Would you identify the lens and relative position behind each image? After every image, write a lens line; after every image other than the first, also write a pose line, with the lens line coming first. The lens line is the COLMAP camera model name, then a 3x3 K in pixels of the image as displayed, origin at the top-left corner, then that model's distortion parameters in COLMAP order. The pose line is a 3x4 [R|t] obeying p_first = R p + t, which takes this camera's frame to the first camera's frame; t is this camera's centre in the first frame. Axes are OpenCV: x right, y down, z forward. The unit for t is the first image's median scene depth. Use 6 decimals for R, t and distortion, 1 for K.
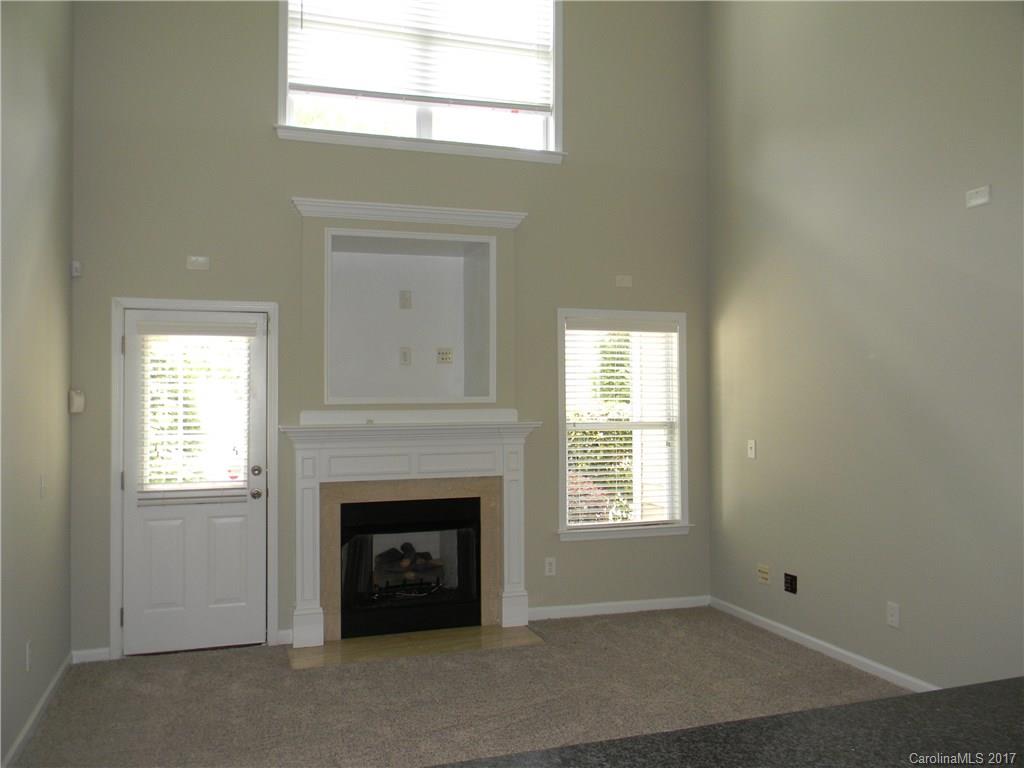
lens RADIAL K [[826.4, 0, 512.0], [0, 826.4, 384.0], [0, 0, 1]] dist [0.007366, -0.024197]
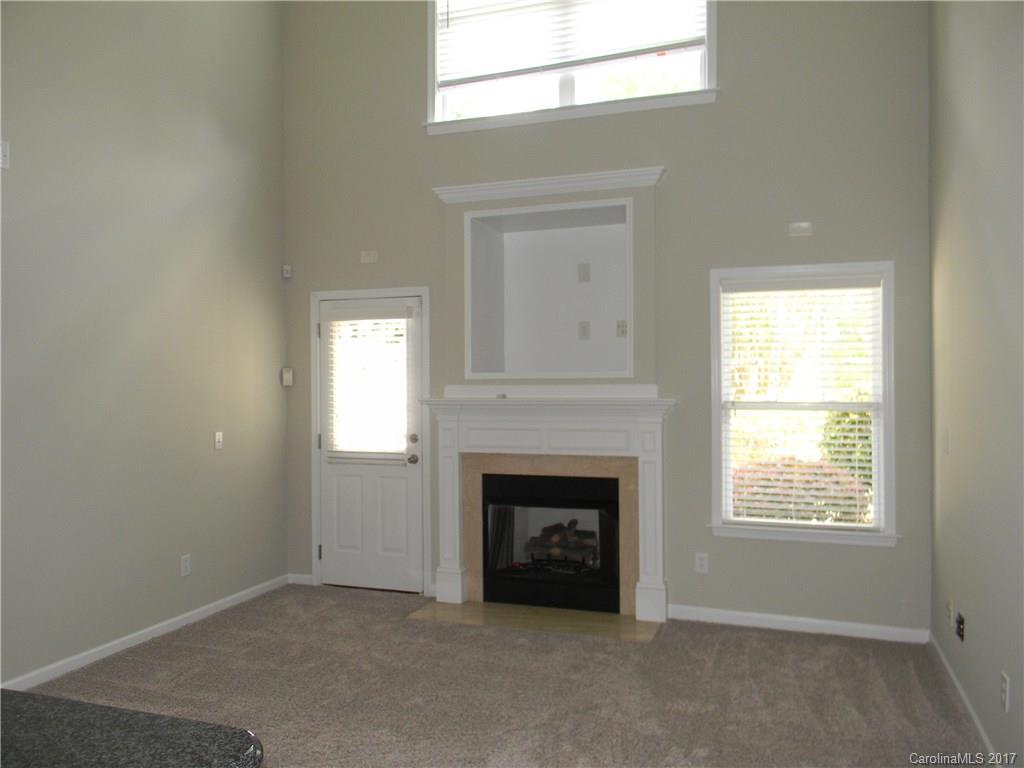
lens RADIAL K [[826.4, 0, 512.0], [0, 826.4, 384.0], [0, 0, 1]] dist [0.007366, -0.024197]
pose [[0.786009, 0.002822, -0.618209, 0.454723], [0.012723, 0.999704, 0.020739, 0.009105], [0.618084, -0.024167, 0.785740, 0.192413]]
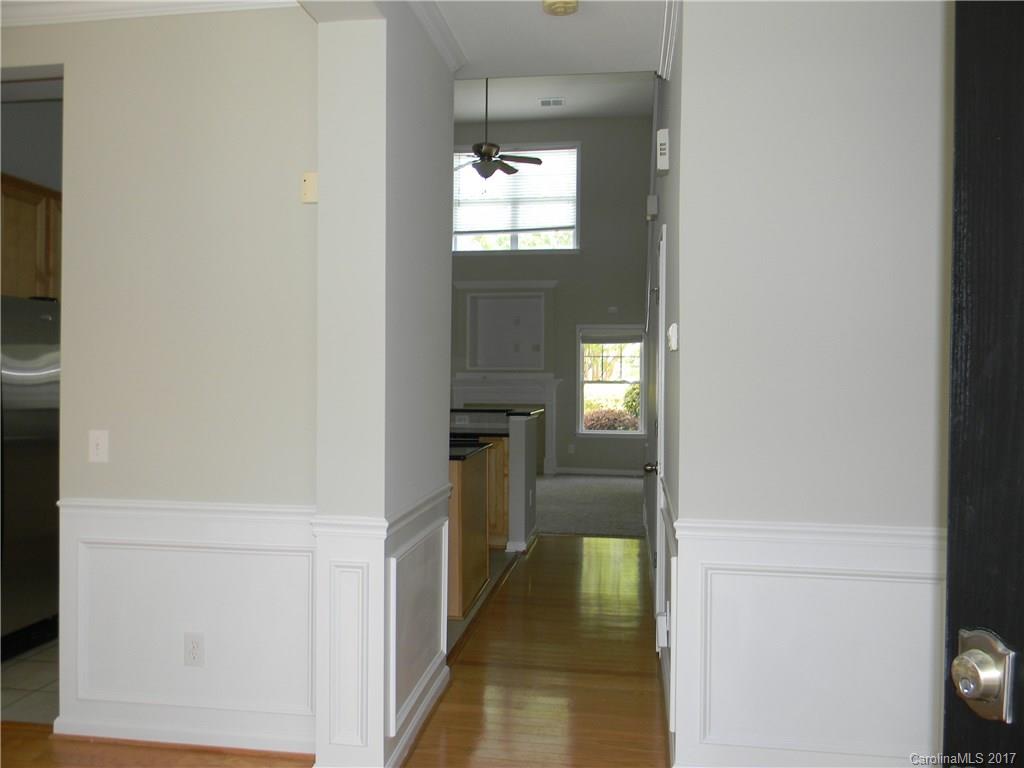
lens RADIAL K [[826.4, 0, 512.0], [0, 826.4, 384.0], [0, 0, 1]] dist [0.007366, -0.024197]
pose [[0.890040, 0.011181, -0.455745, 0.901132], [-0.002482, 0.999803, 0.019682, 0.016980], [0.455876, -0.016387, 0.889893, -0.961527]]
